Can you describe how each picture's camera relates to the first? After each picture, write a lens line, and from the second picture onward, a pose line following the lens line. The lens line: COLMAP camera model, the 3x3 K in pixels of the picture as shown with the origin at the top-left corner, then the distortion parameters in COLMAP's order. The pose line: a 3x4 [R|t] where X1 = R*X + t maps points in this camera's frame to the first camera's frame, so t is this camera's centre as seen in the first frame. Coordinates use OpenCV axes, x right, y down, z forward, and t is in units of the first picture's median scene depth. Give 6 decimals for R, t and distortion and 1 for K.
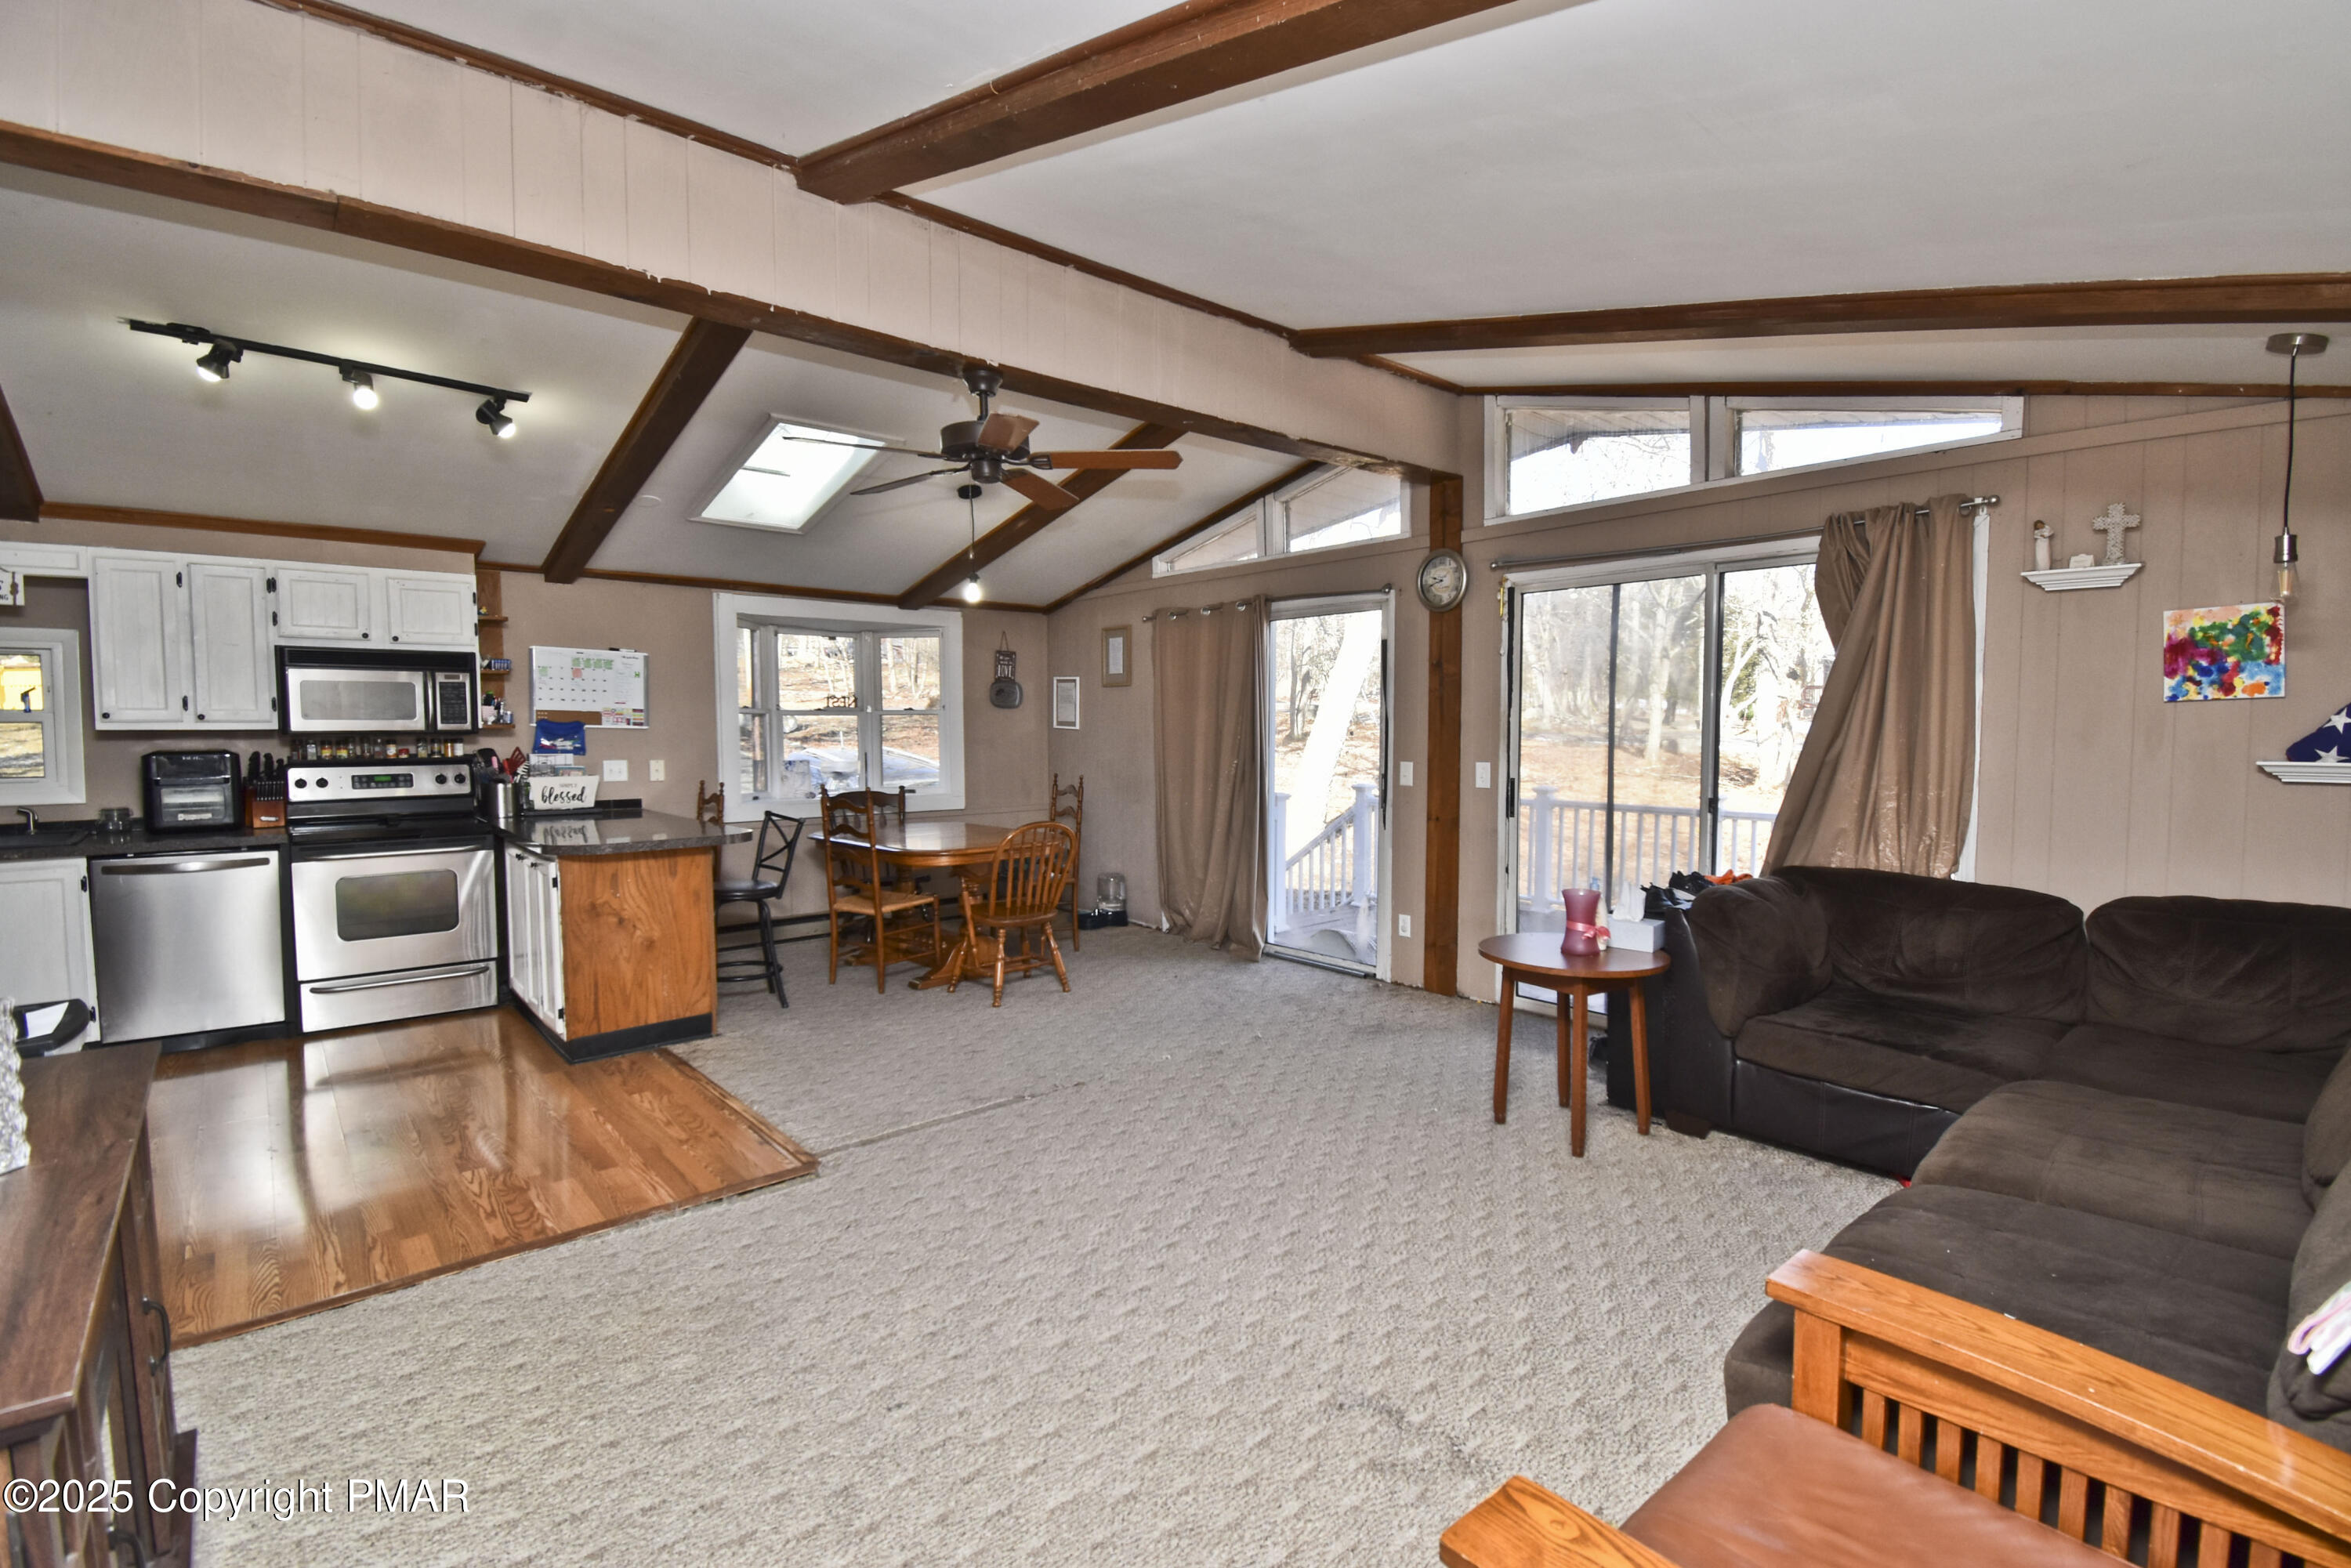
lens RADIAL K [[1065.8, 0, 1193.6], [0, 1065.8, 788.6], [0, 0, 1]] dist [0.015809, -0.023089]
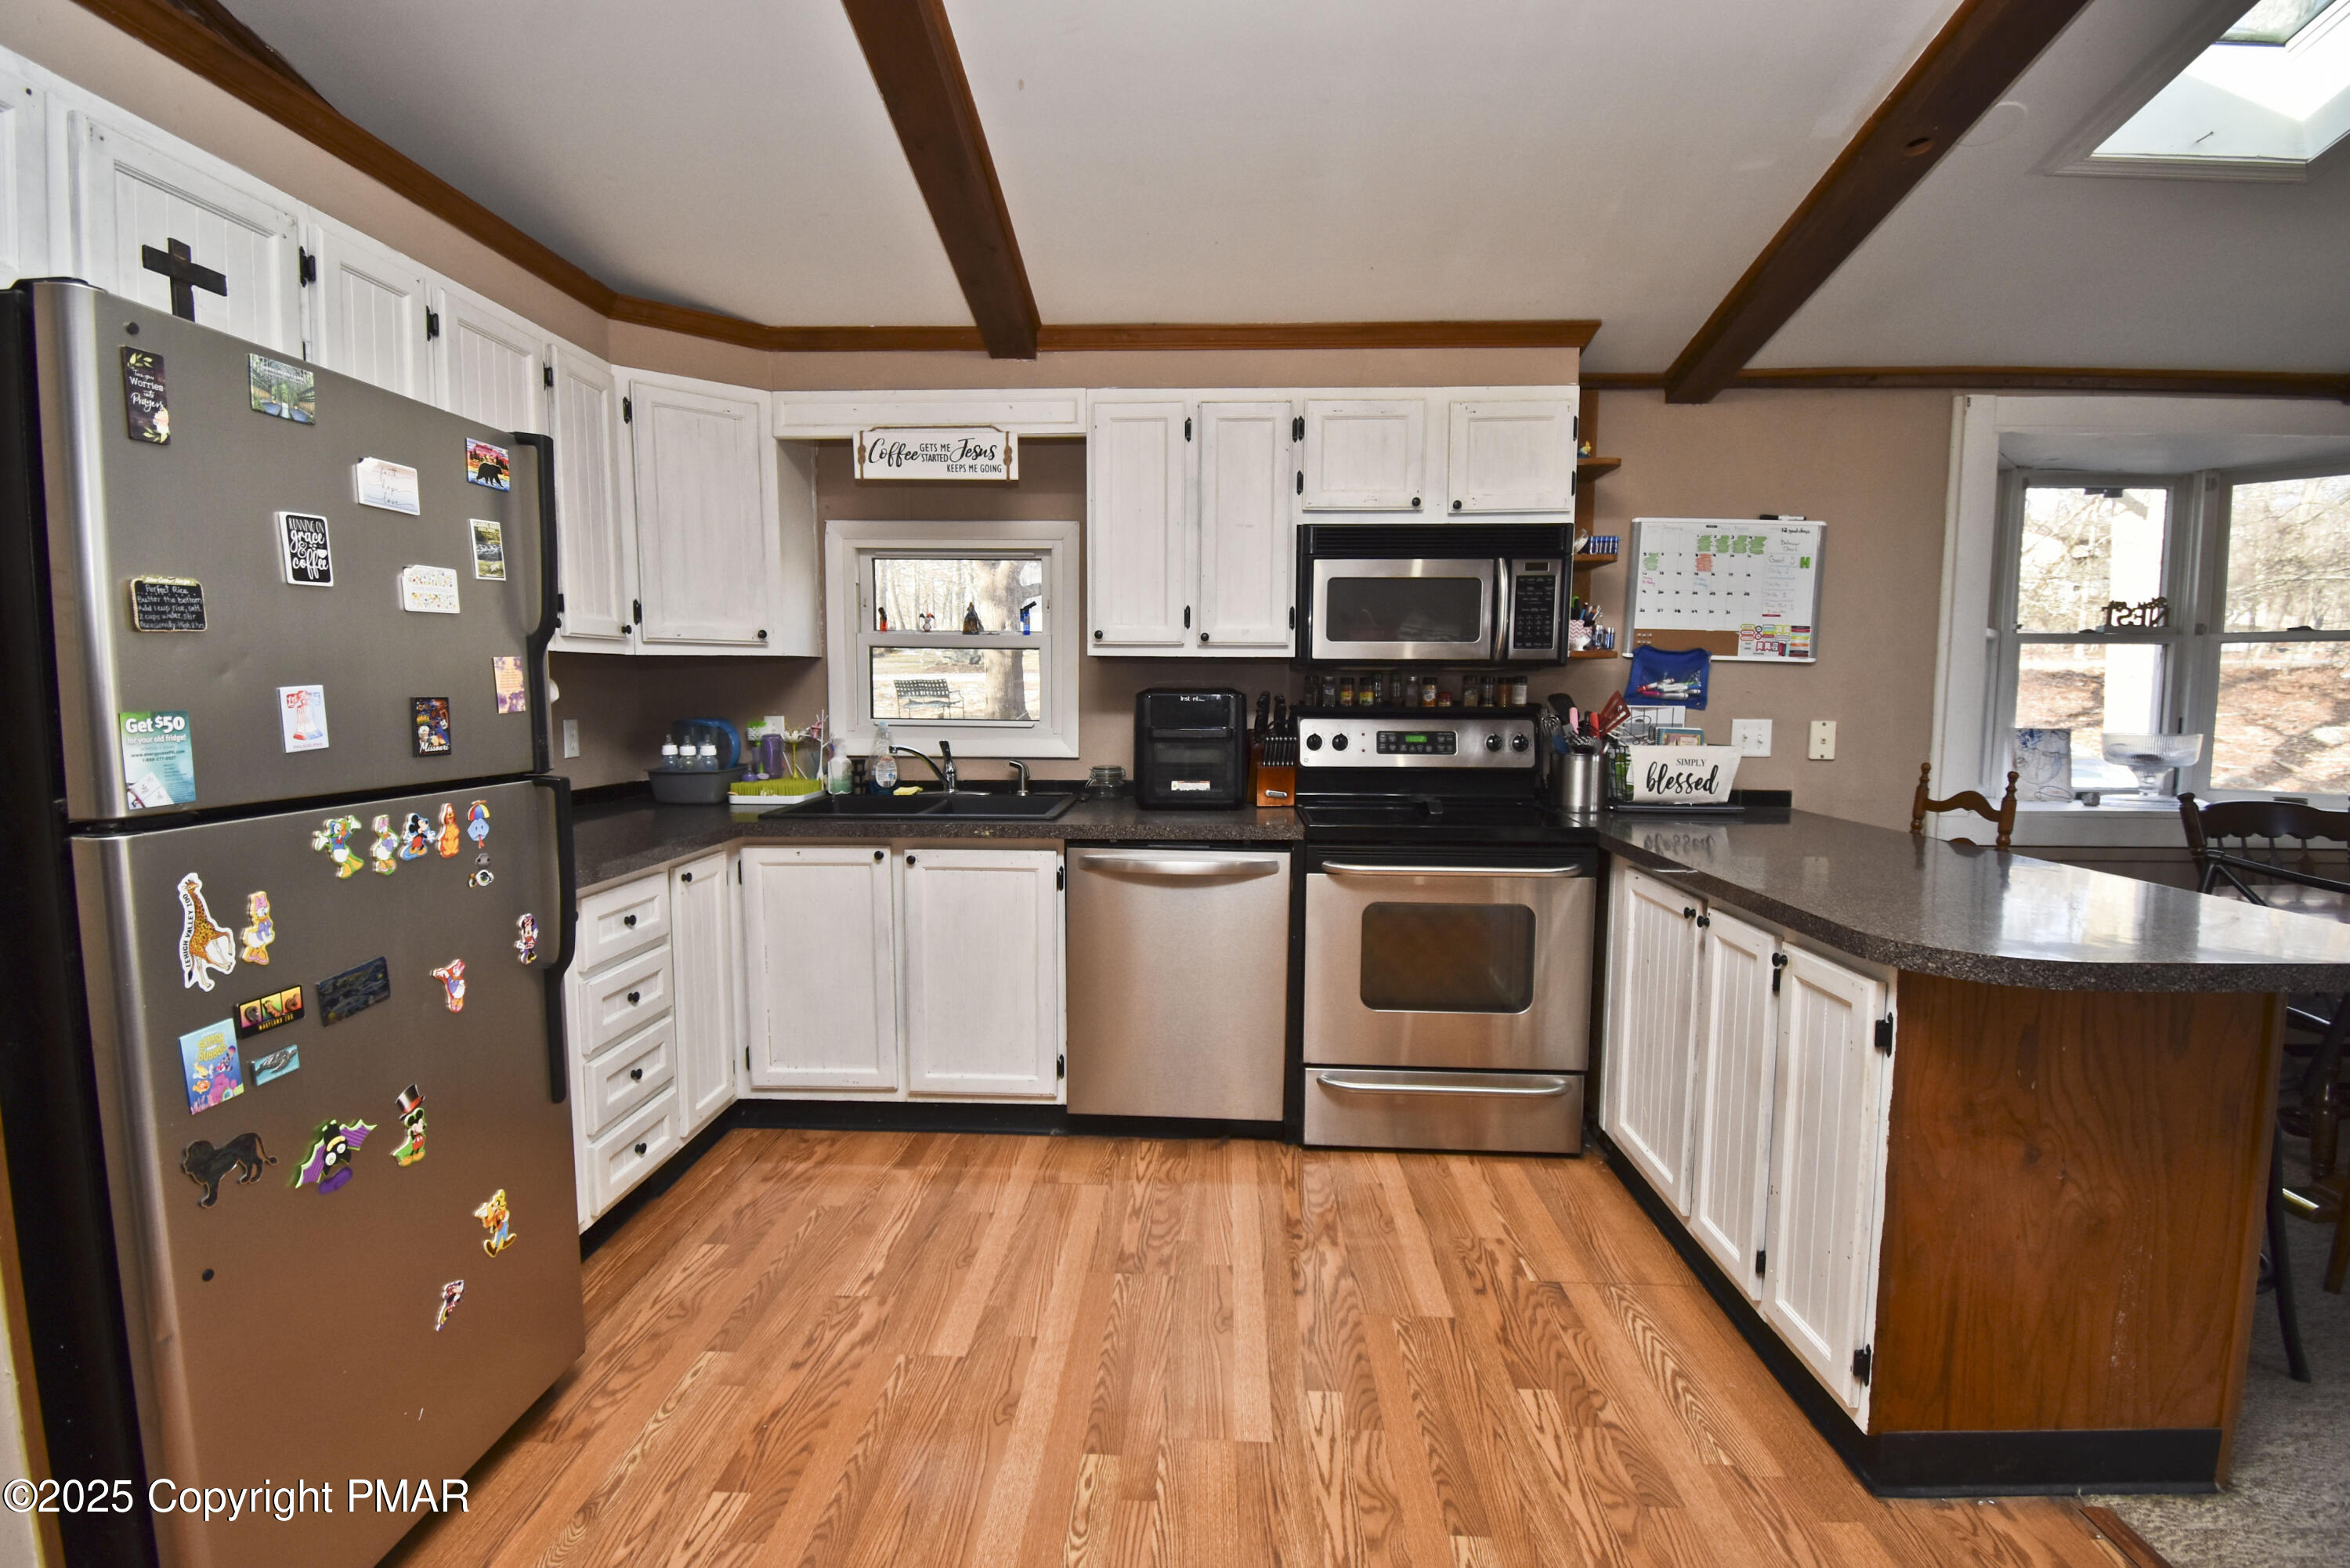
lens RADIAL K [[1060.3, 0, 1170.9], [0, 1060.3, 786.1], [0, 0, 1]] dist [0.018603, -0.024300]
pose [[0.712280, 0.068454, -0.698550, -0.417183], [-0.047223, 0.997651, 0.049614, -0.005509], [0.700305, -0.002352, 0.713840, 0.444020]]
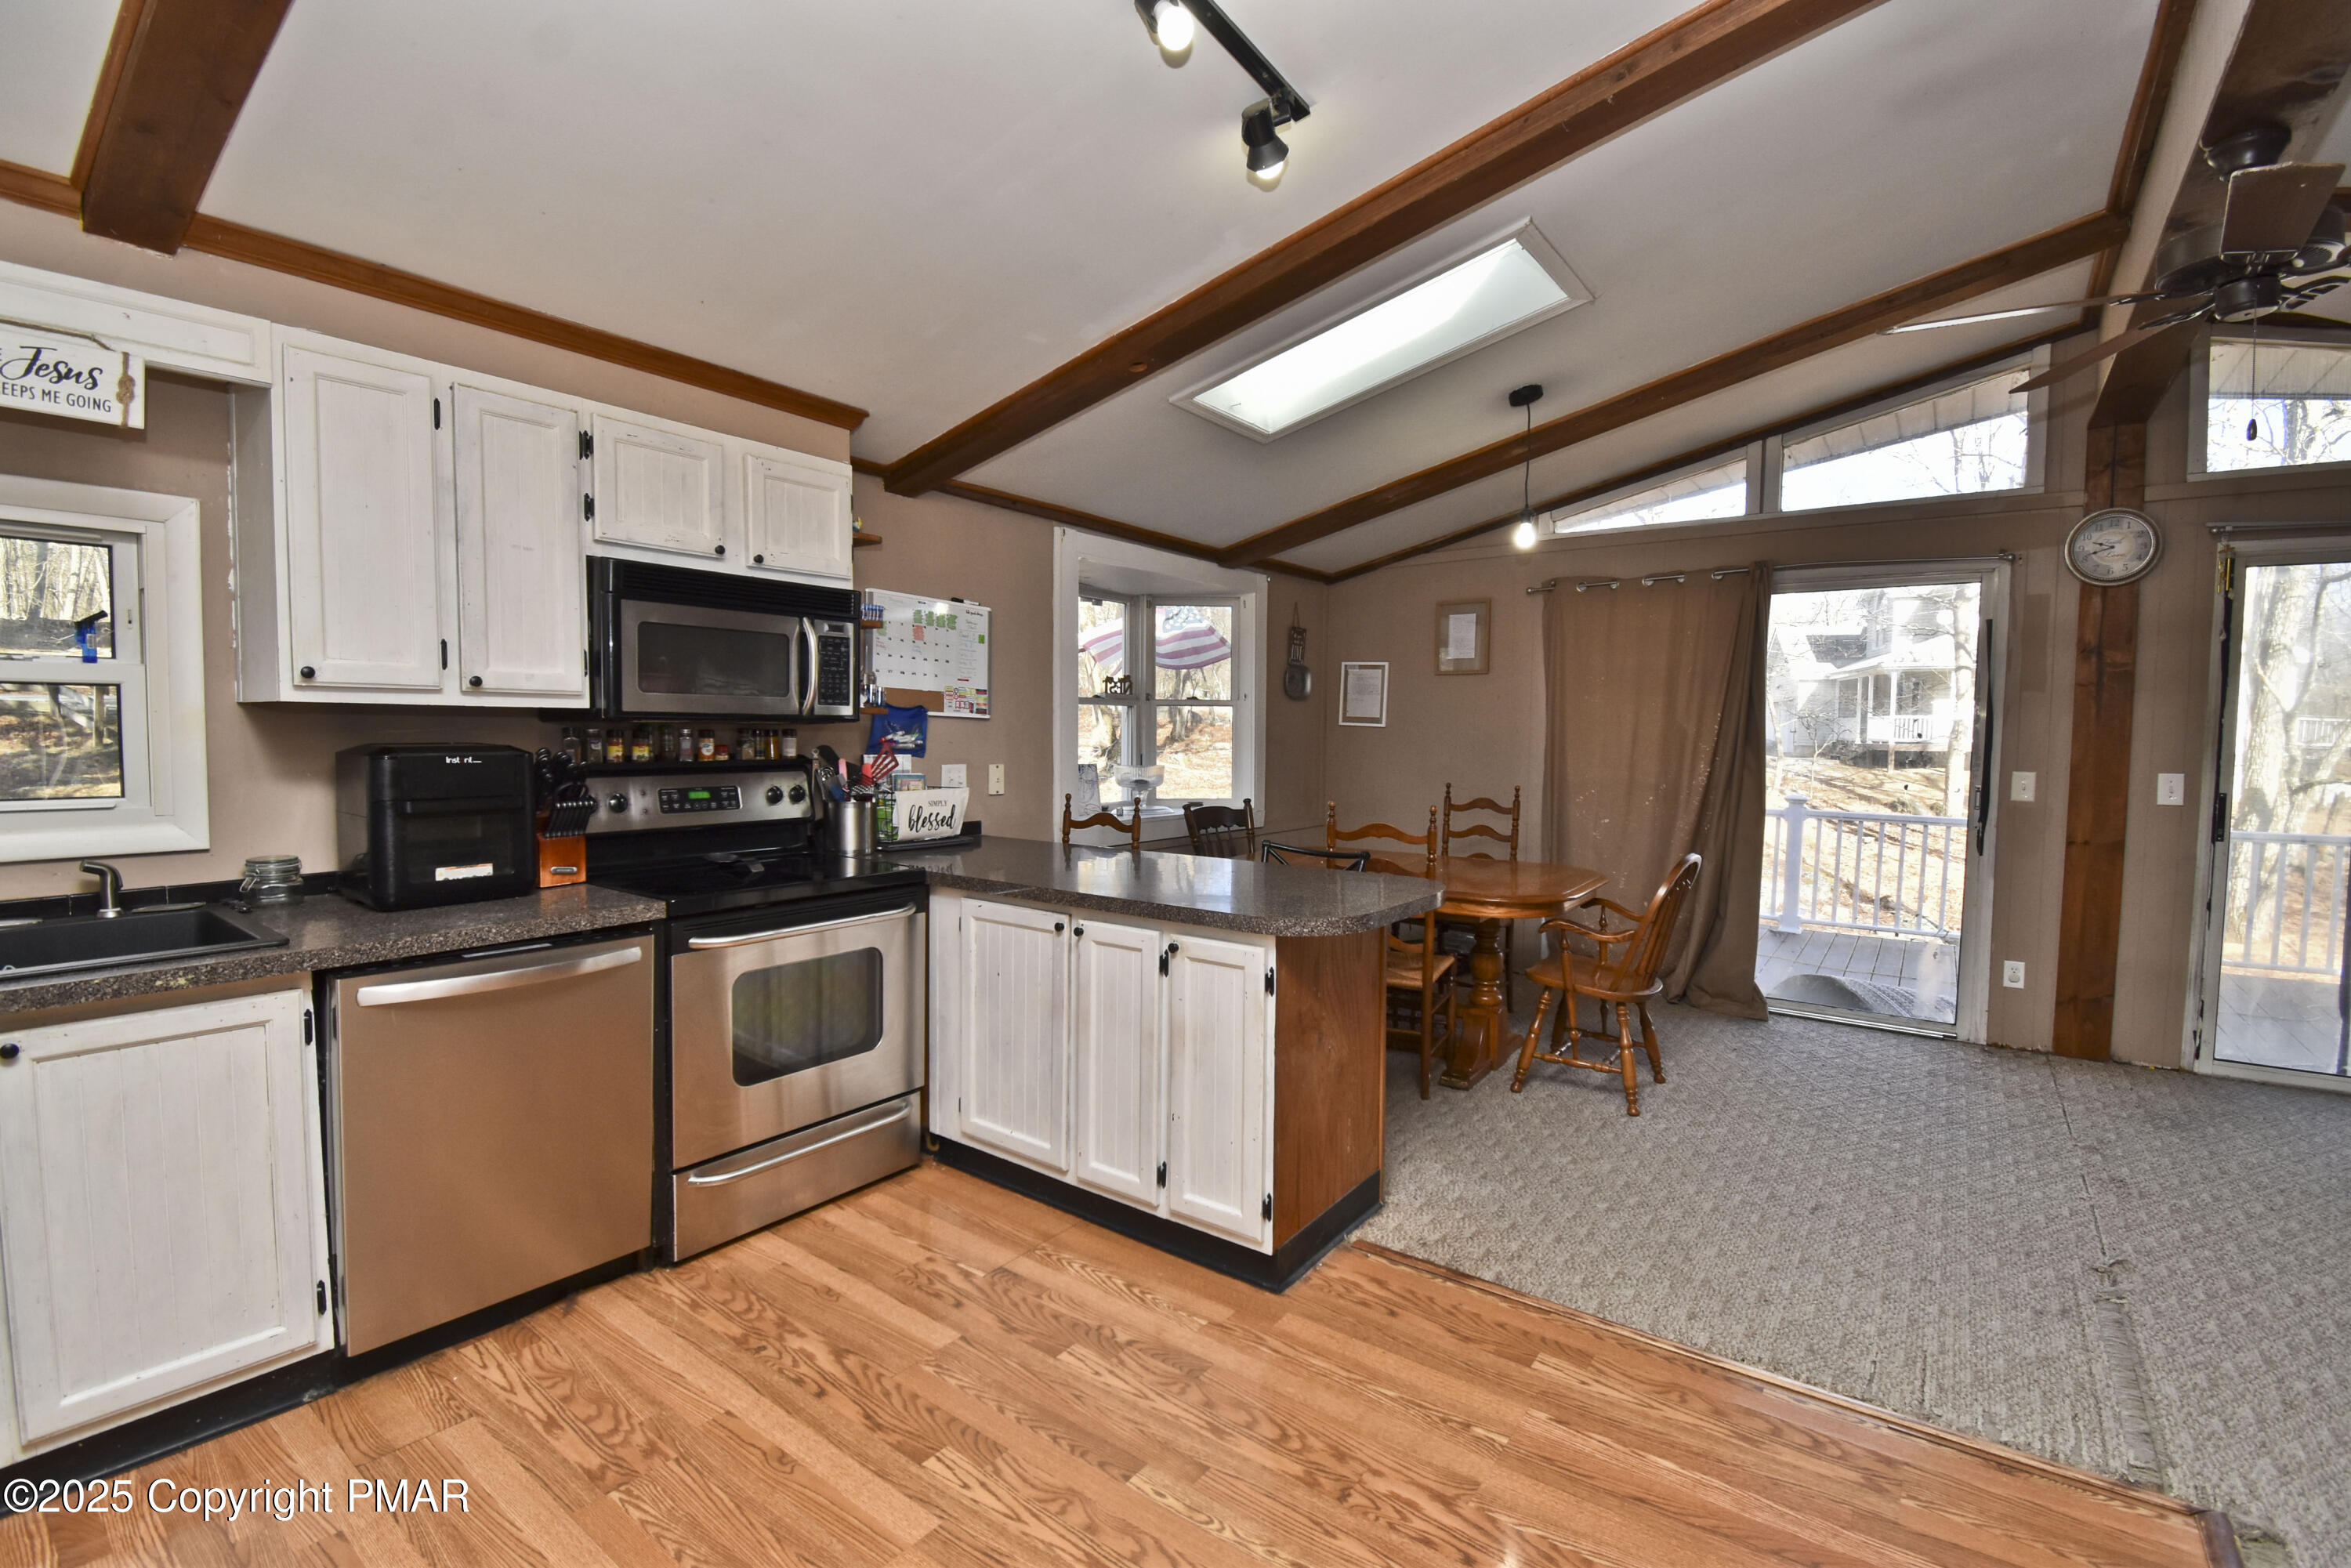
lens RADIAL K [[1038.4, 0, 1172.8], [0, 1038.4, 787.5], [0, 0, 1]] dist [0.016347, -0.023296]
pose [[0.979977, 0.000130, 0.199113, -0.609739], [0.000022, 1.000000, -0.000764, -0.012911], [-0.199113, 0.000754, 0.979976, 0.372503]]
